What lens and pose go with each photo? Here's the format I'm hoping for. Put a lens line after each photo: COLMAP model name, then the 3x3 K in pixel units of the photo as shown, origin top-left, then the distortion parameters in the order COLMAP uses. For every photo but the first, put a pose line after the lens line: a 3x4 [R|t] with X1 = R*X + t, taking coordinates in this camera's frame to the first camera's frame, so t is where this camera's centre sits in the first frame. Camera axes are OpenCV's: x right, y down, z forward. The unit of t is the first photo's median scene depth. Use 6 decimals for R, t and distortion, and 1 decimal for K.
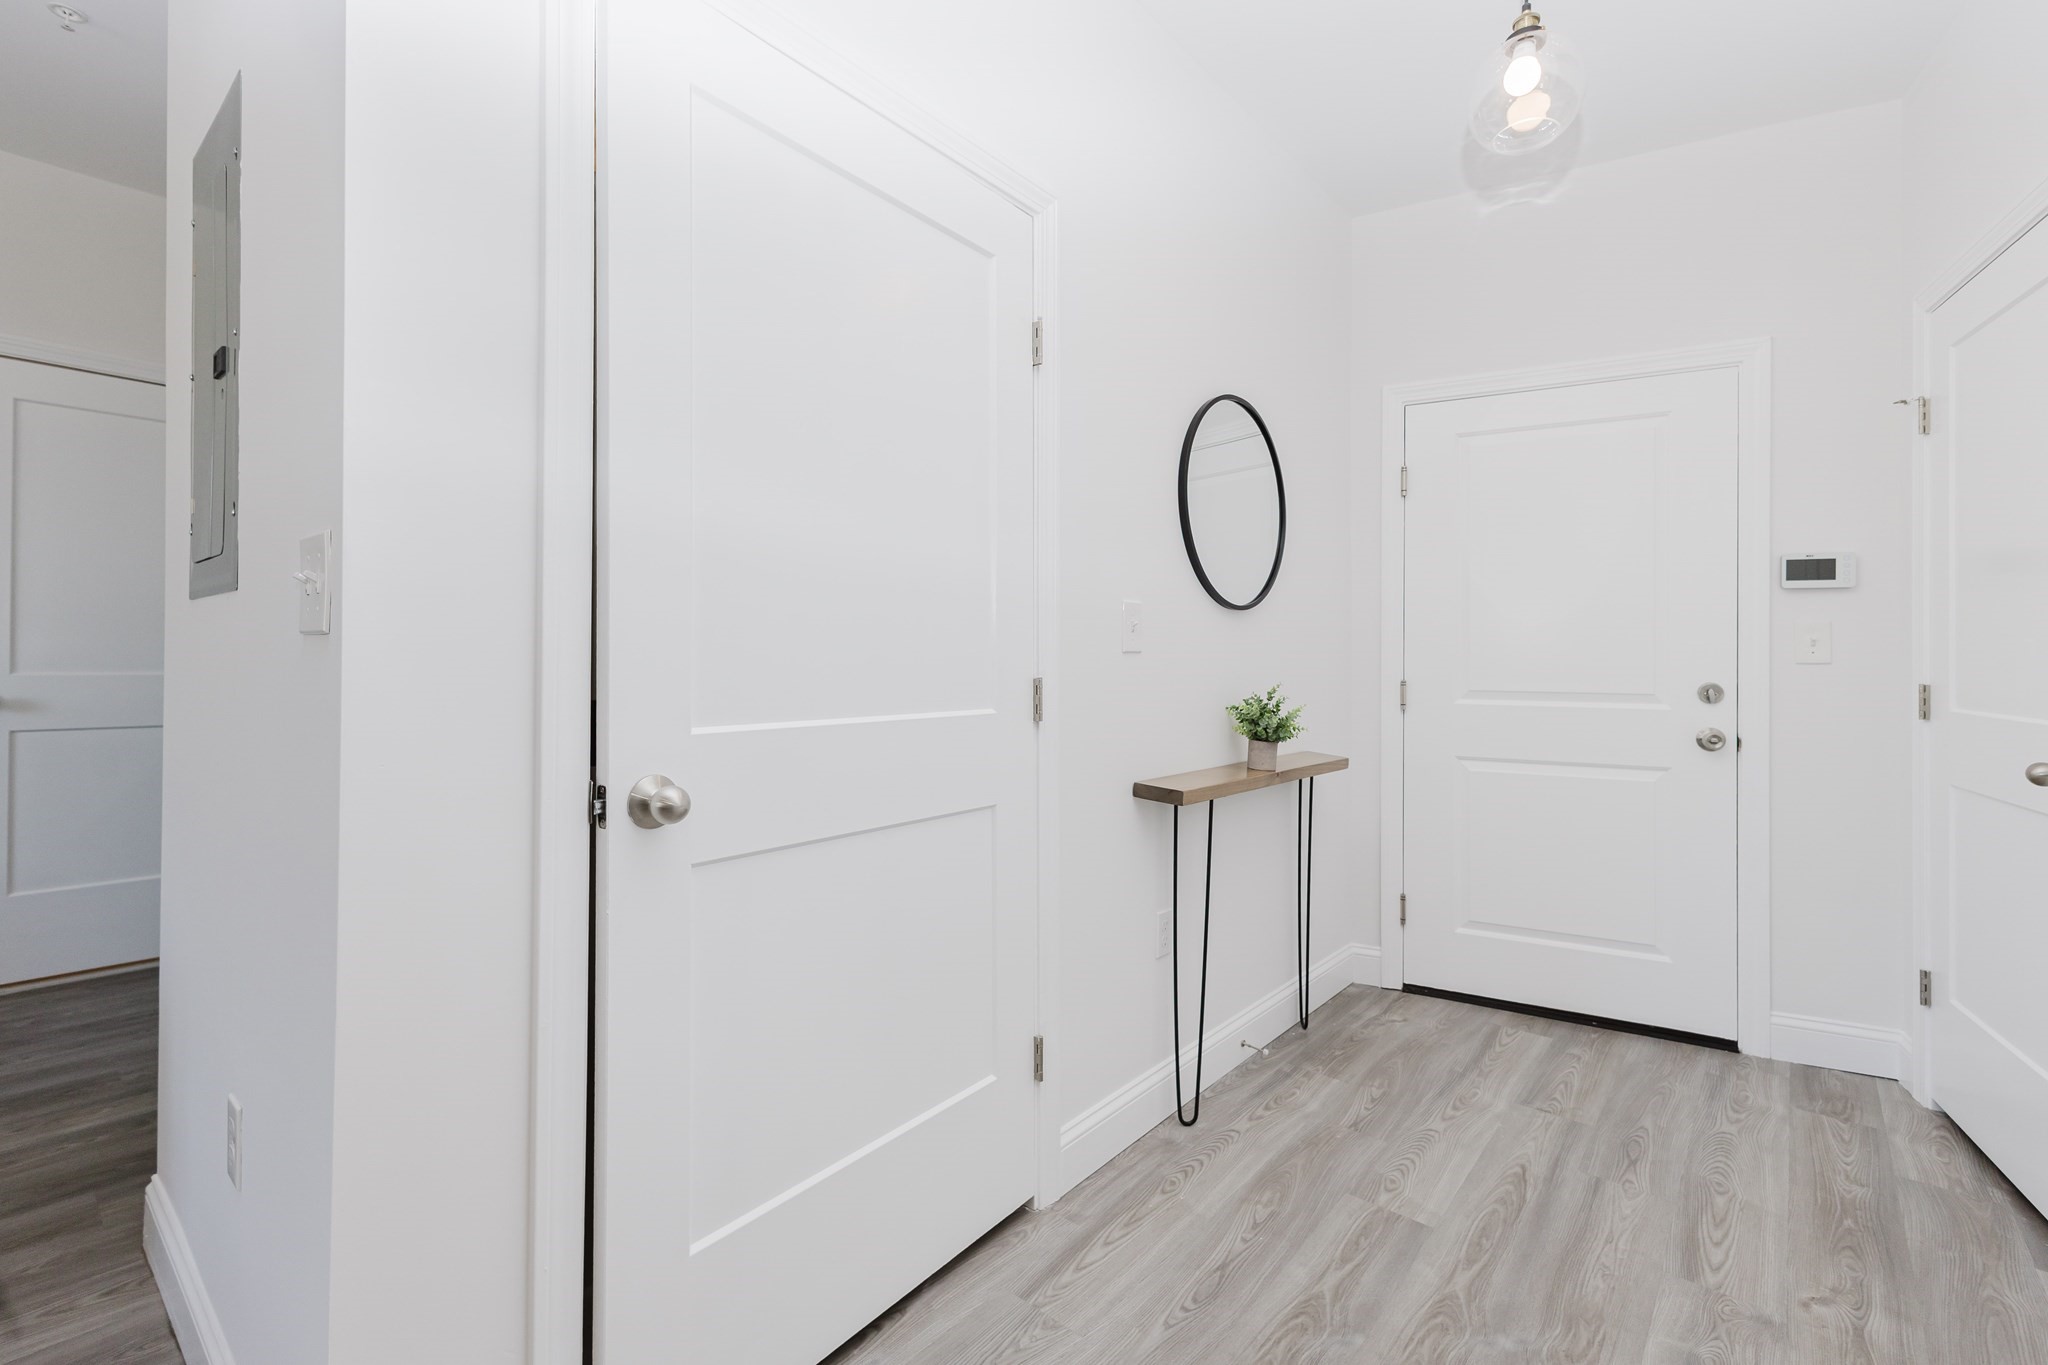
lens RADIAL K [[901.3, 0, 1033.9], [0, 901.3, 666.7], [0, 0, 1]] dist [0.012364, -0.002848]
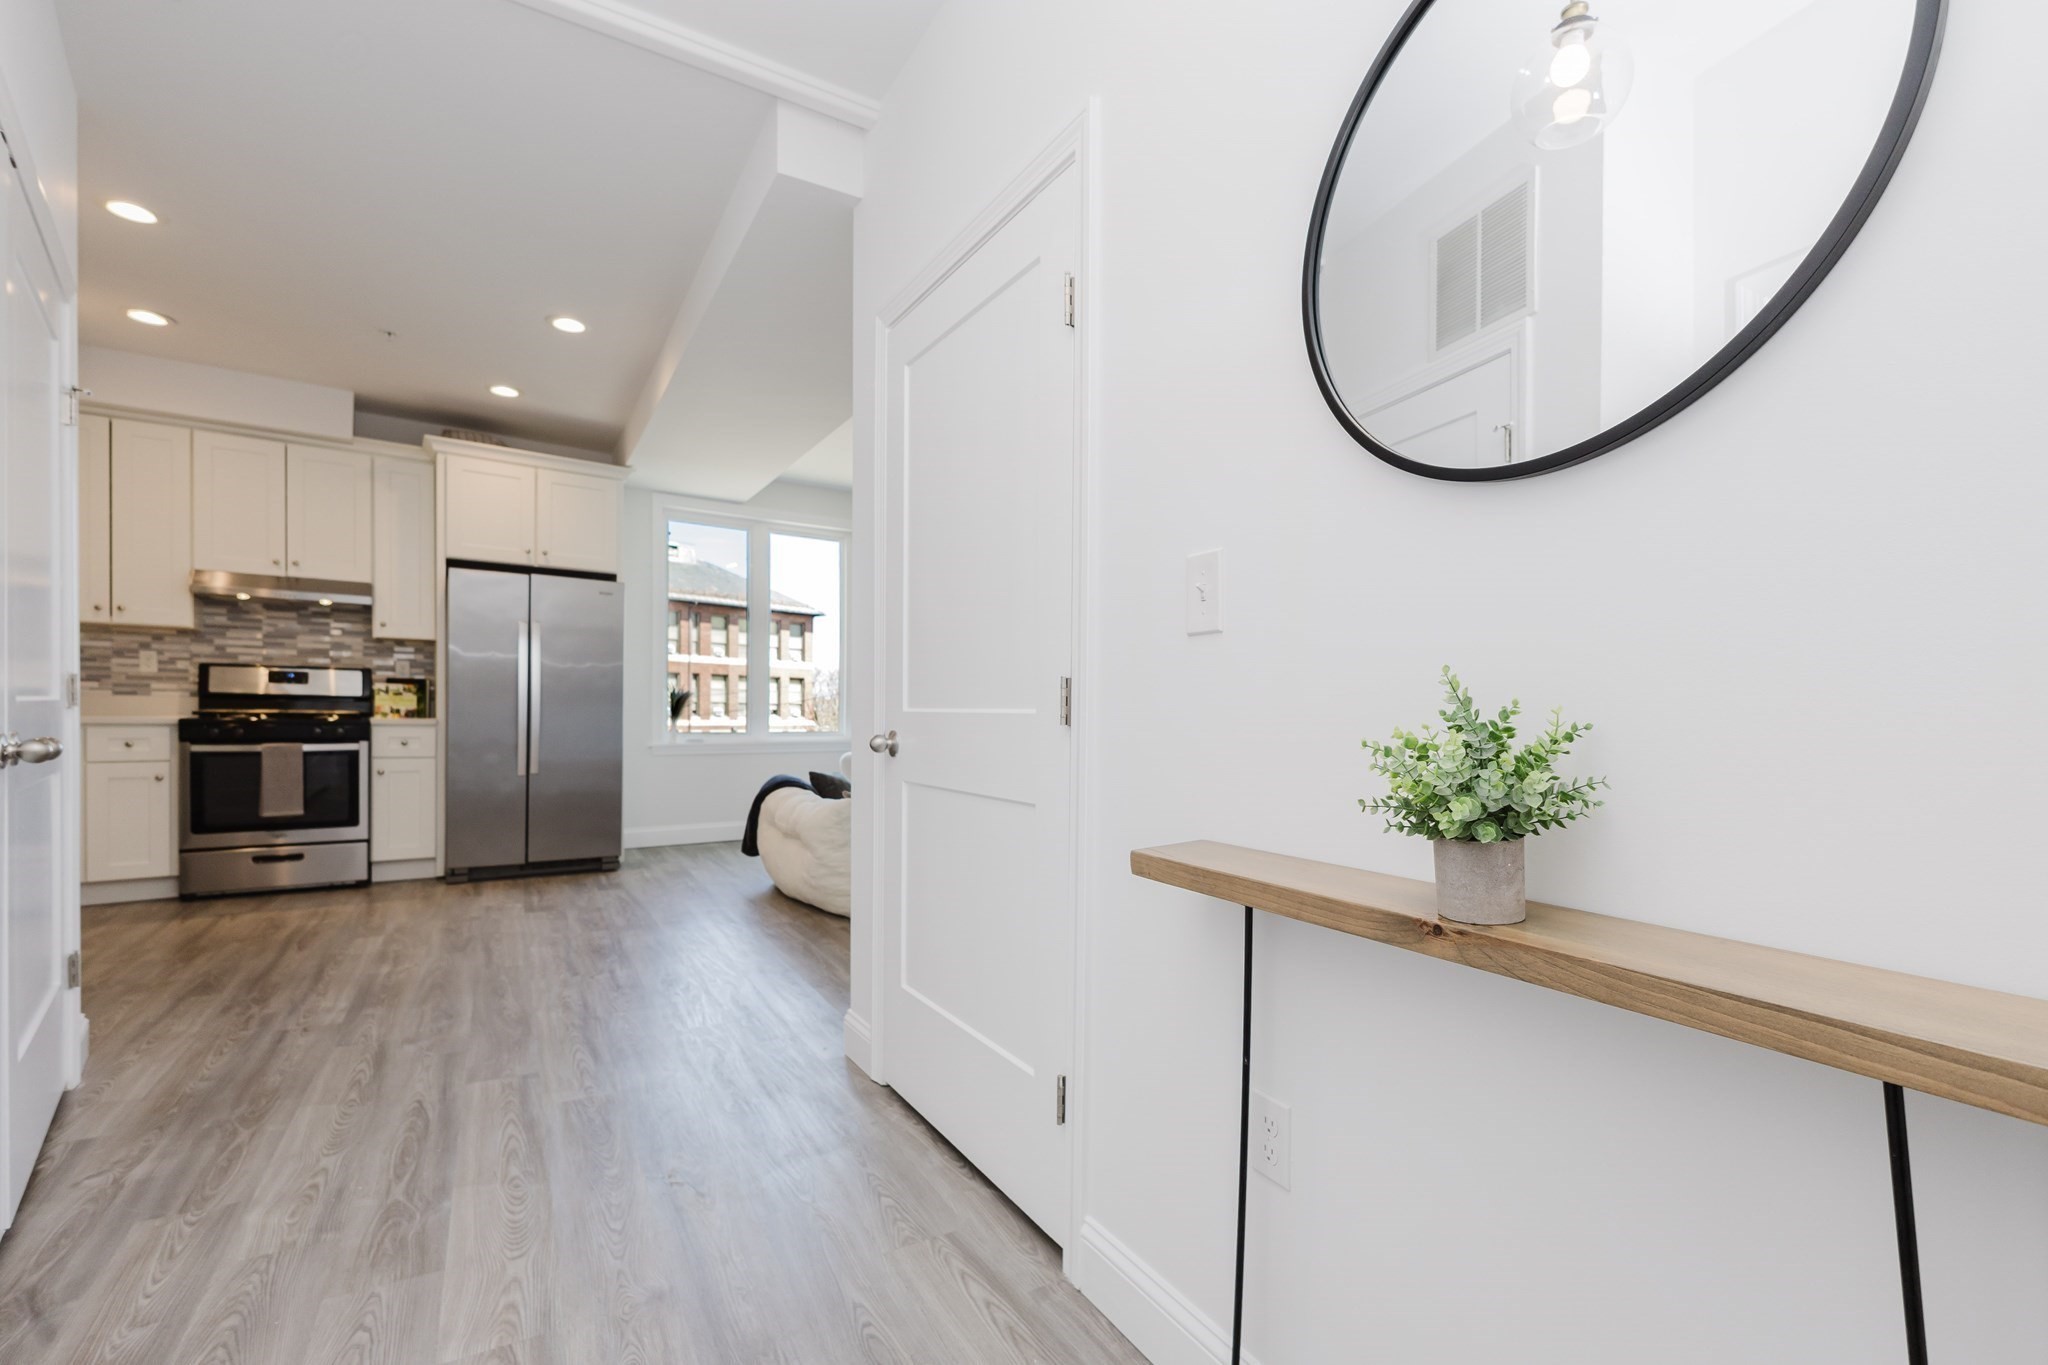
lens RADIAL K [[901.3, 0, 1022.9], [0, 901.3, 721.2], [0, 0, 1]] dist [0.012364, -0.002848]
pose [[-0.345996, 0.002464, -0.938233, 0.745263], [-0.026308, 0.999578, 0.012327, 0.032895], [0.937867, 0.028948, -0.345785, 1.078415]]
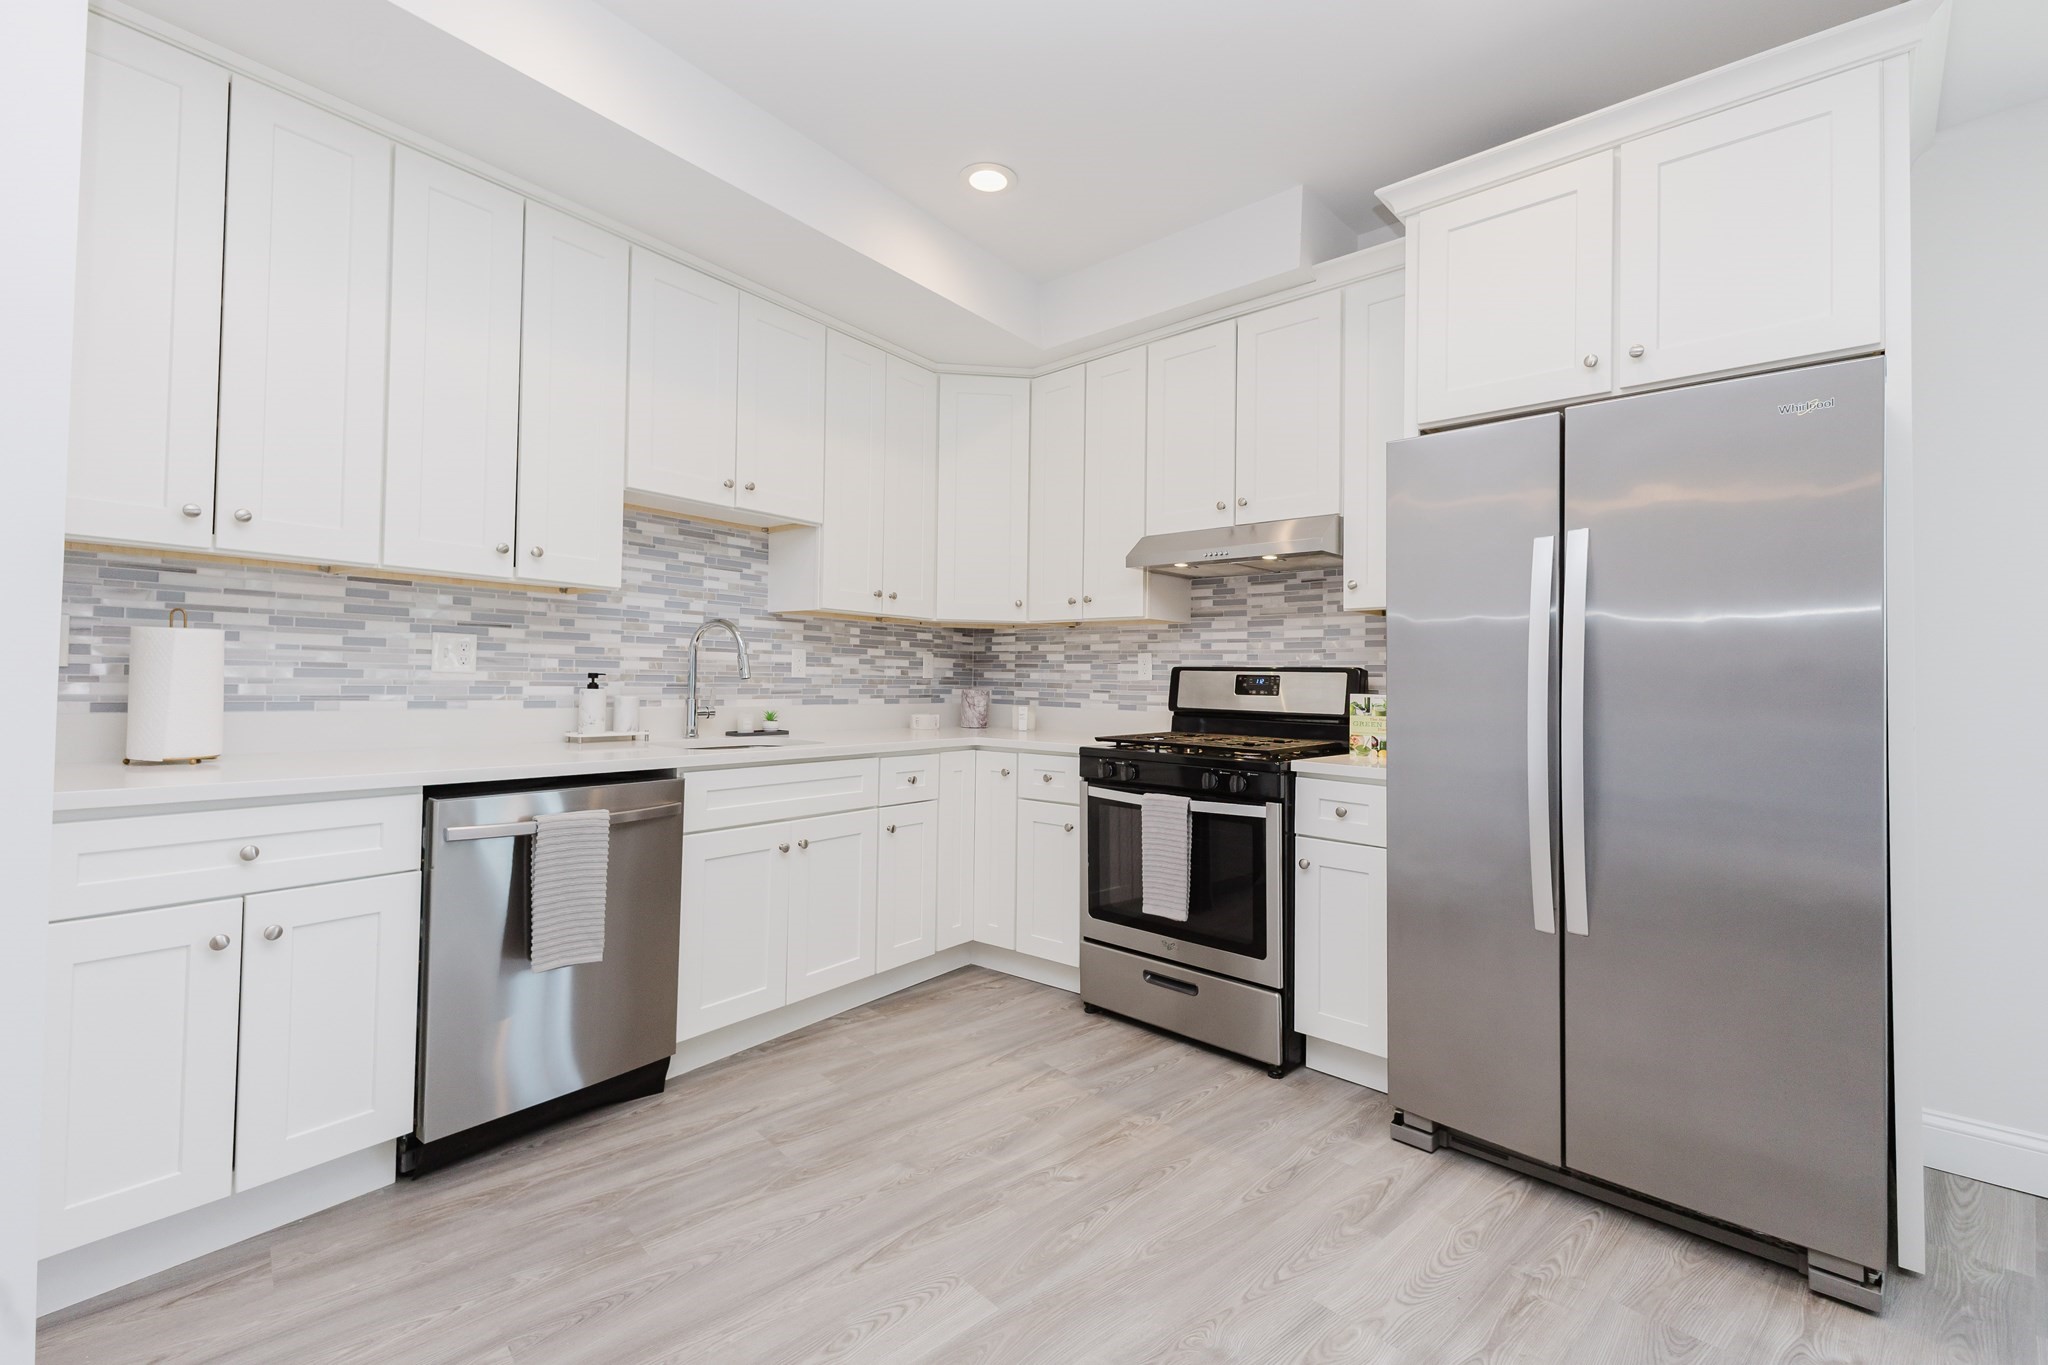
lens RADIAL K [[901.3, 0, 1026.8], [0, 901.3, 662.4], [0, 0, 1]] dist [0.012364, -0.002848]
pose [[-0.989413, -0.022047, 0.143445, -0.639229], [-0.024411, 0.999593, -0.014741, -0.007654], [-0.143062, -0.018087, -0.989549, 0.007822]]
